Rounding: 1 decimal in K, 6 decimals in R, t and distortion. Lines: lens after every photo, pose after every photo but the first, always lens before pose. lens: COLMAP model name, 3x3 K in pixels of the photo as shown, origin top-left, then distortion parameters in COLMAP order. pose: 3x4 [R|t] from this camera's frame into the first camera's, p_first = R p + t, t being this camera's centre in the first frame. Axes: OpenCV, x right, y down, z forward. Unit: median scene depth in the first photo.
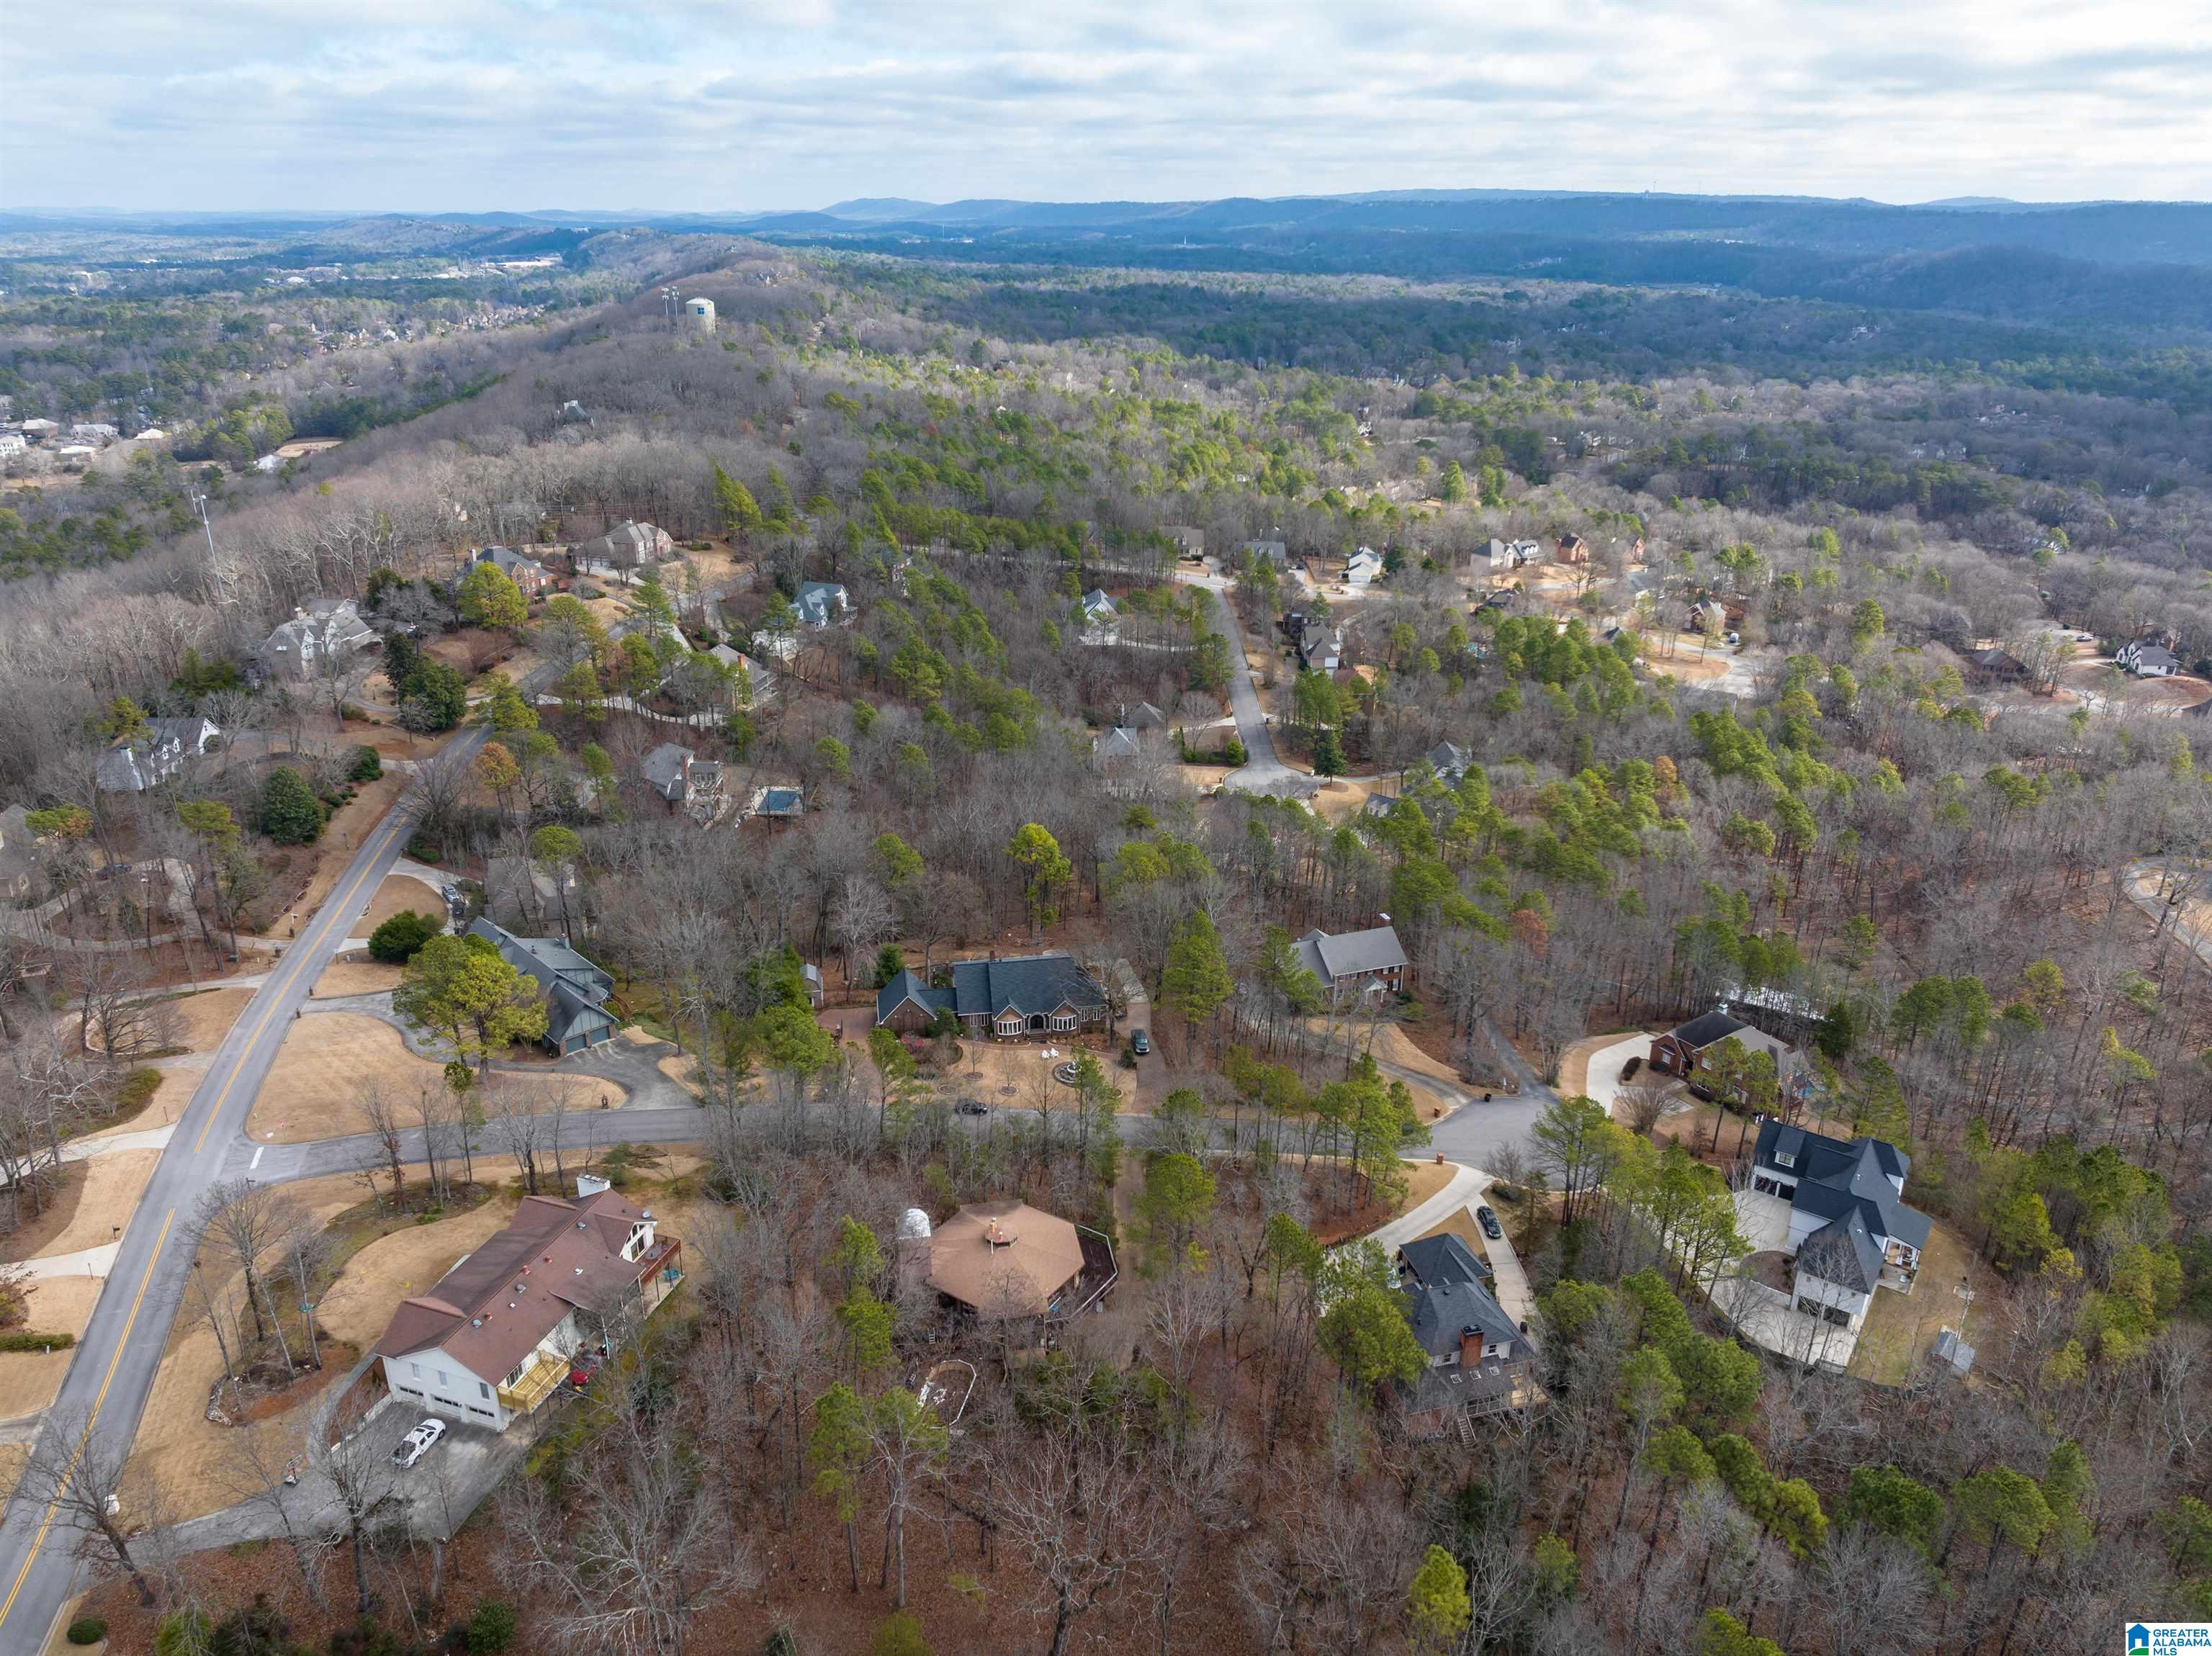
lens RADIAL K [[1560.9, 0, 1115.9], [0, 1560.9, 823.4], [0, 0, 1]] dist [-0.045787, 0.015155]
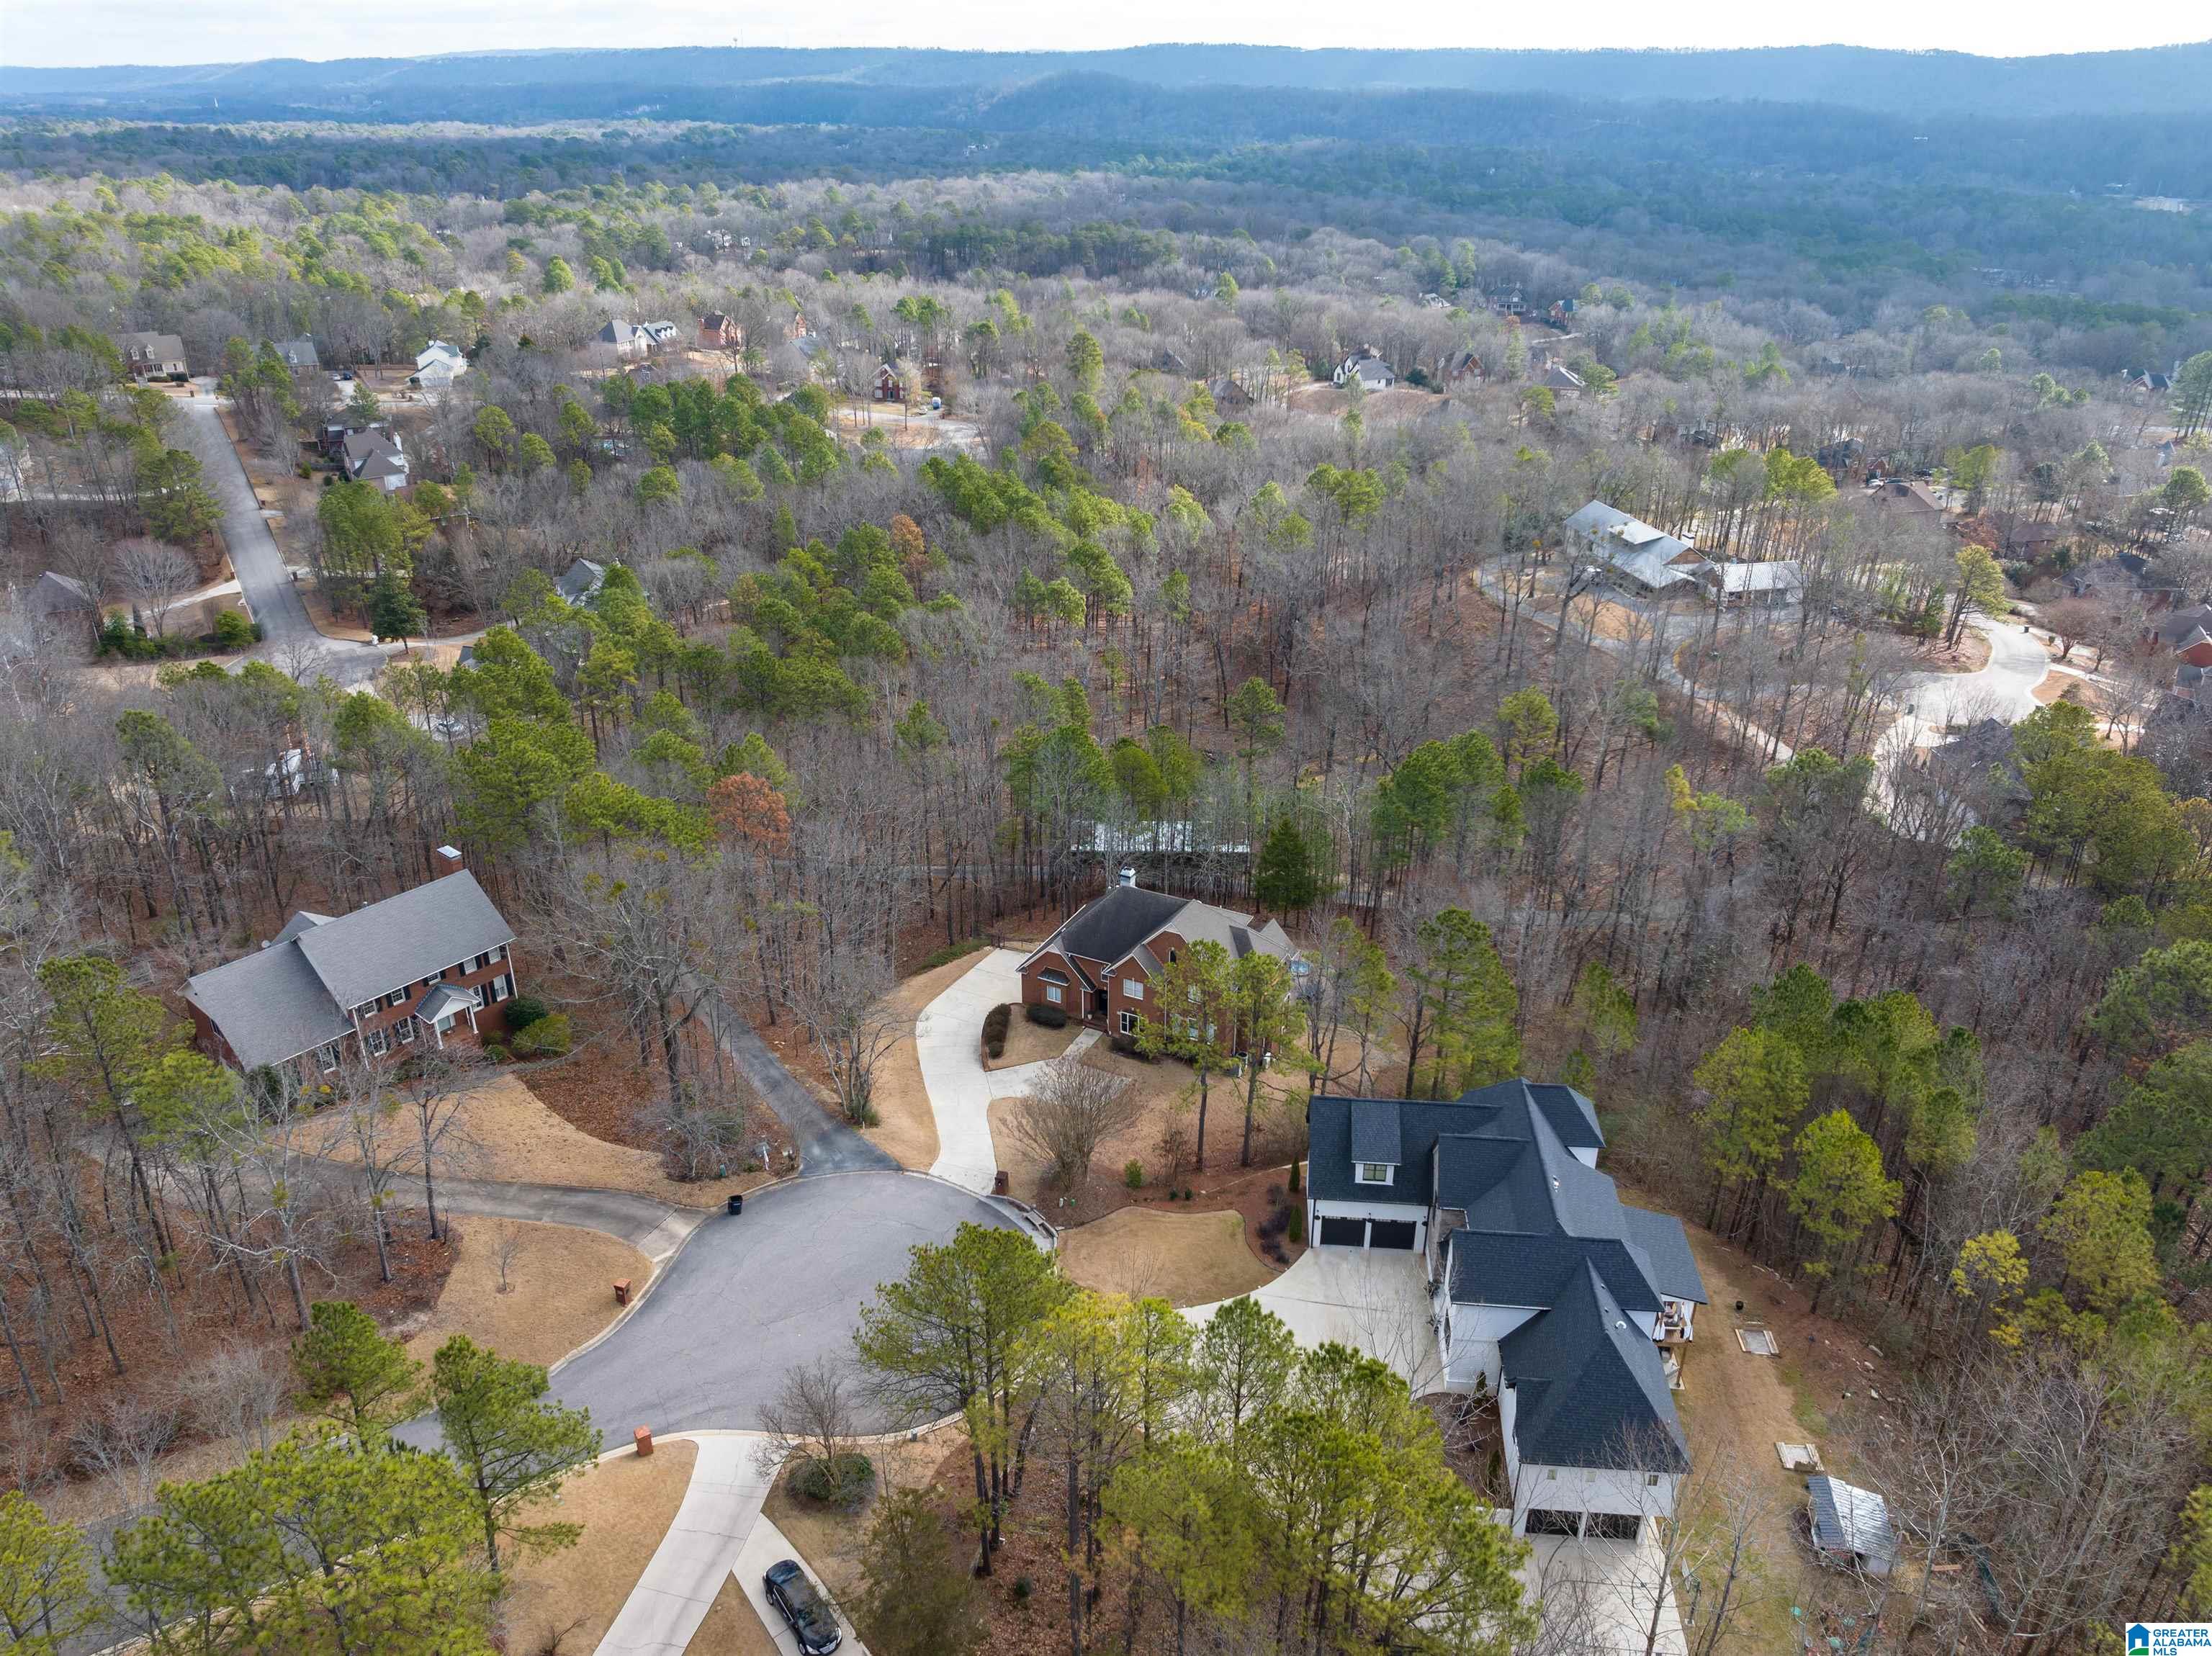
lens RADIAL K [[1560.9, 0, 1106.8], [0, 1560.9, 835.6], [0, 0, 1]] dist [-0.045787, 0.015155]
pose [[0.867895, -0.222238, 0.444261, 0.080881], [0.186006, 0.974668, 0.124195, 0.019893], [-0.460608, -0.025153, 0.887247, 0.287985]]
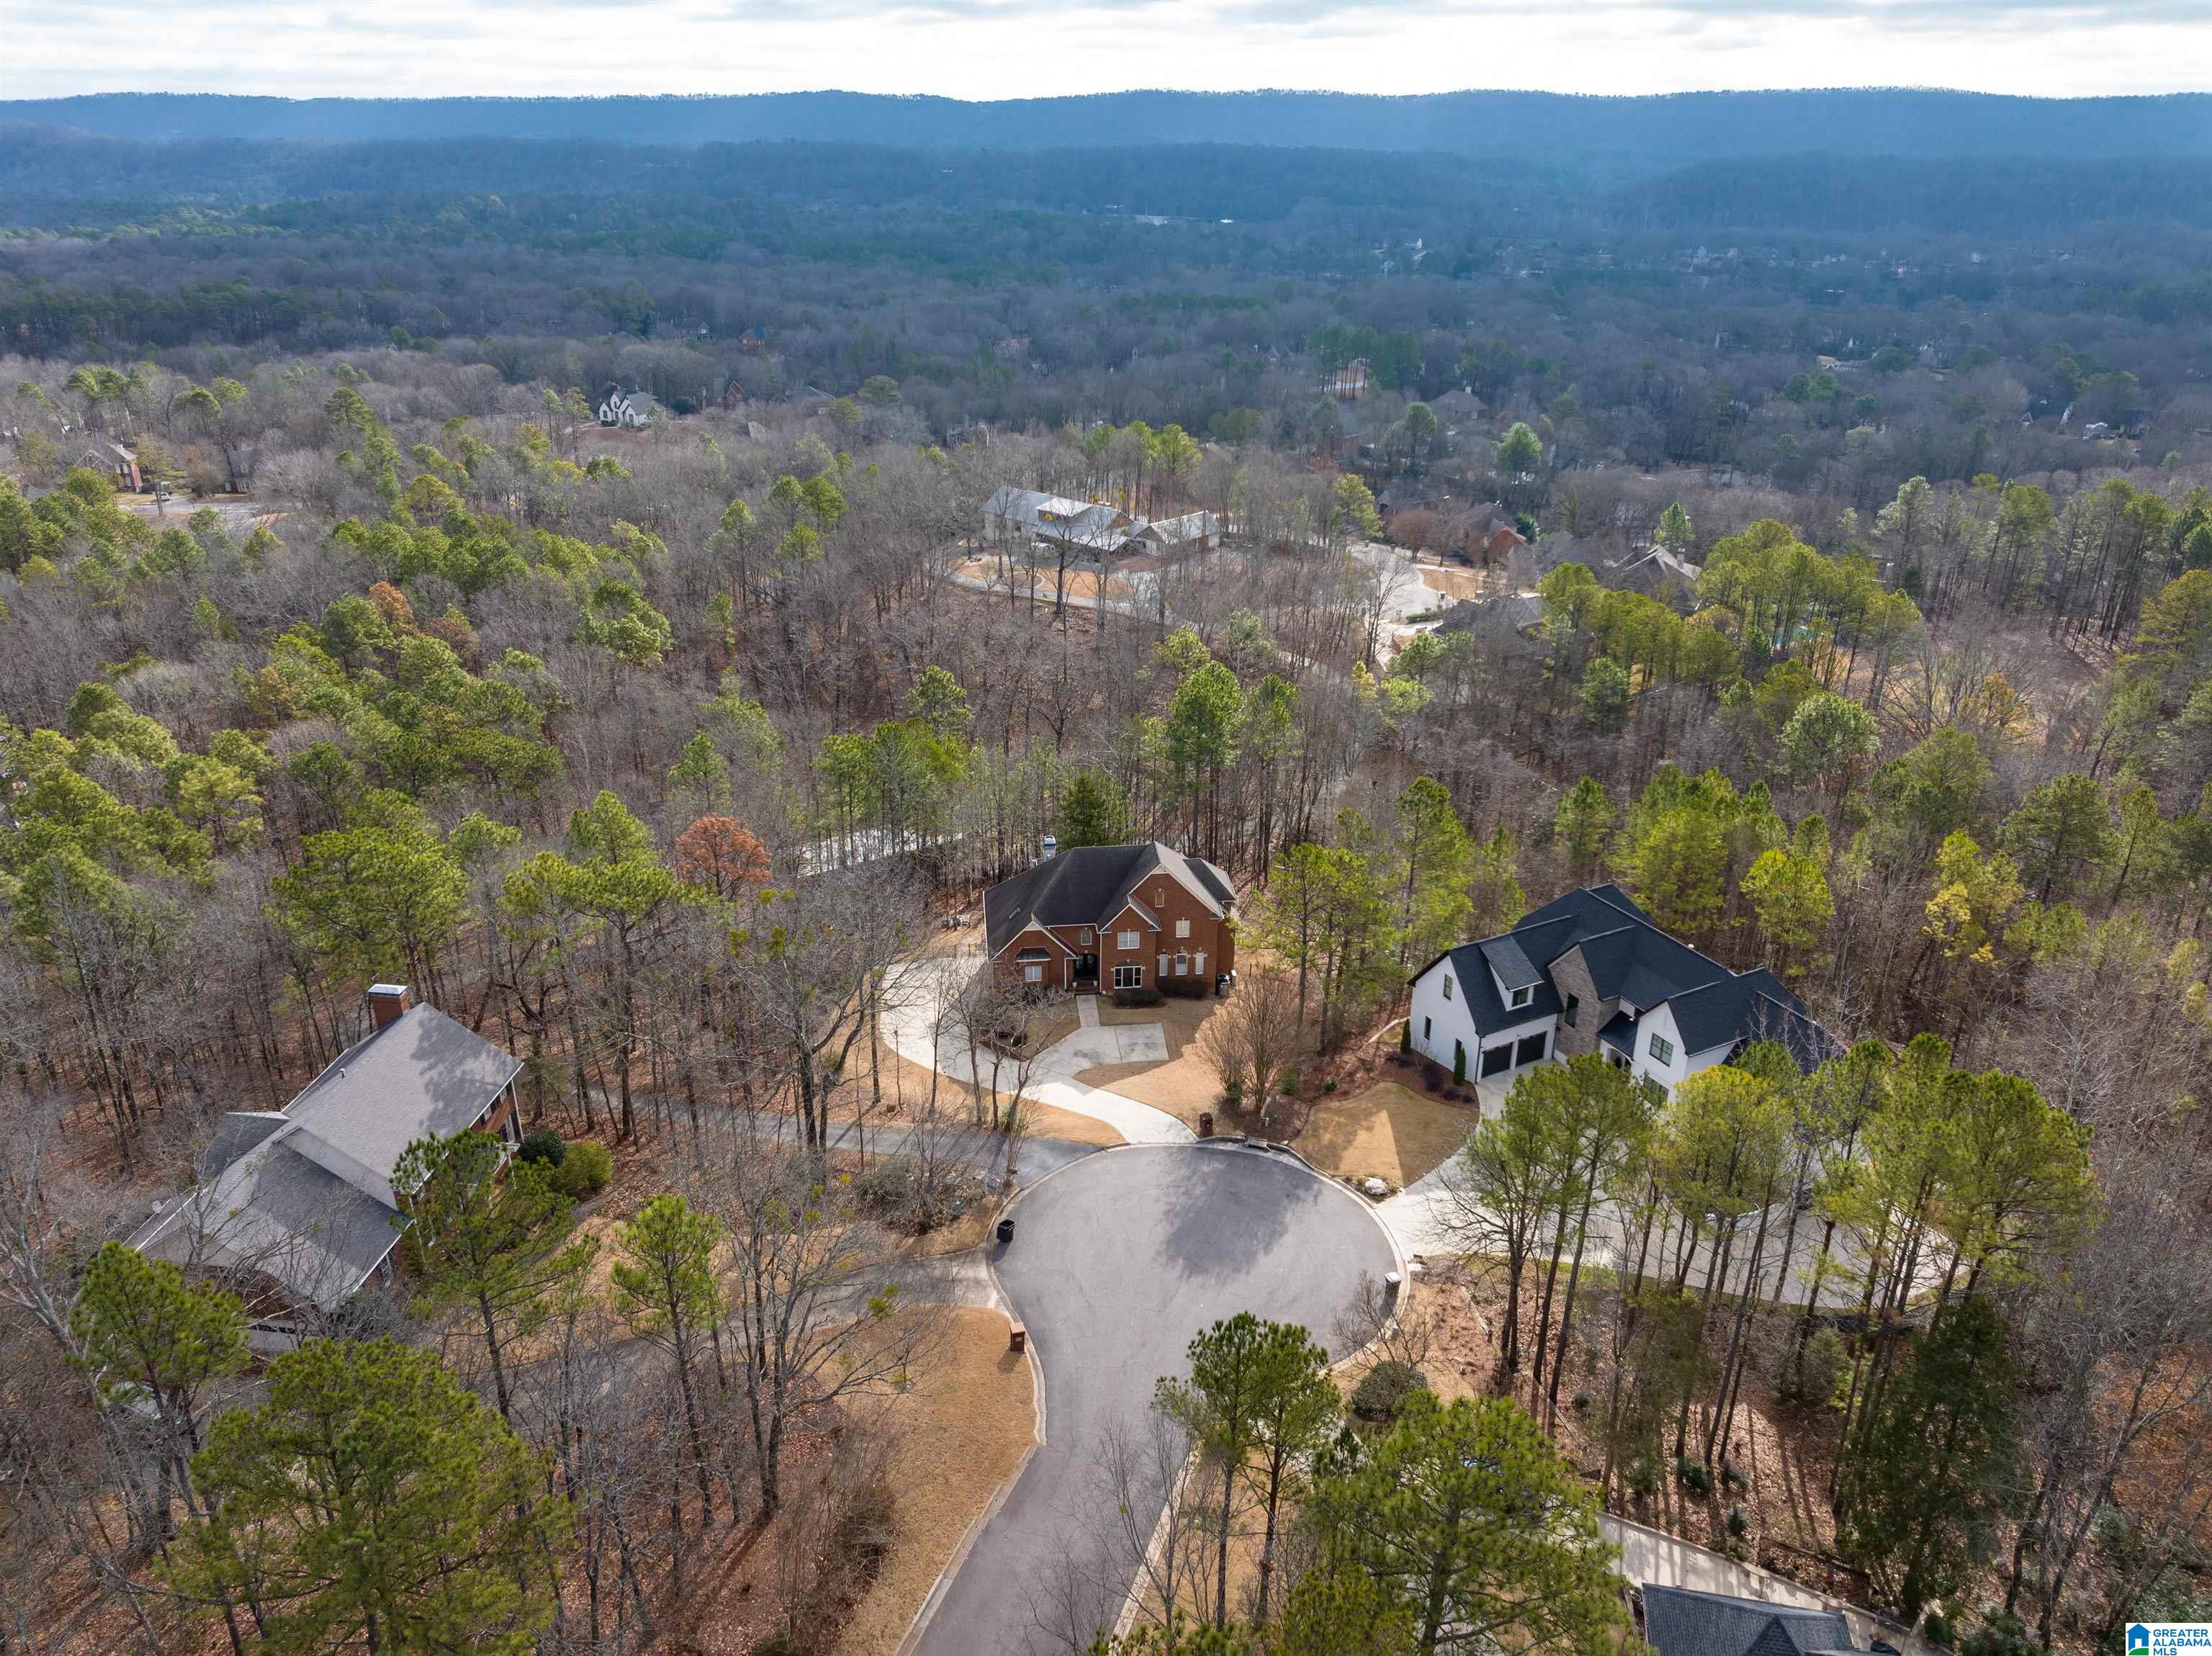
lens RADIAL K [[1560.9, 0, 1113.4], [0, 1560.9, 820.6], [0, 0, 1]] dist [-0.045787, 0.015155]
pose [[0.456327, -0.363688, 0.812094, -0.022763], [0.323584, 0.917998, 0.229289, -0.004587], [-0.828890, 0.158150, 0.536591, 0.378716]]
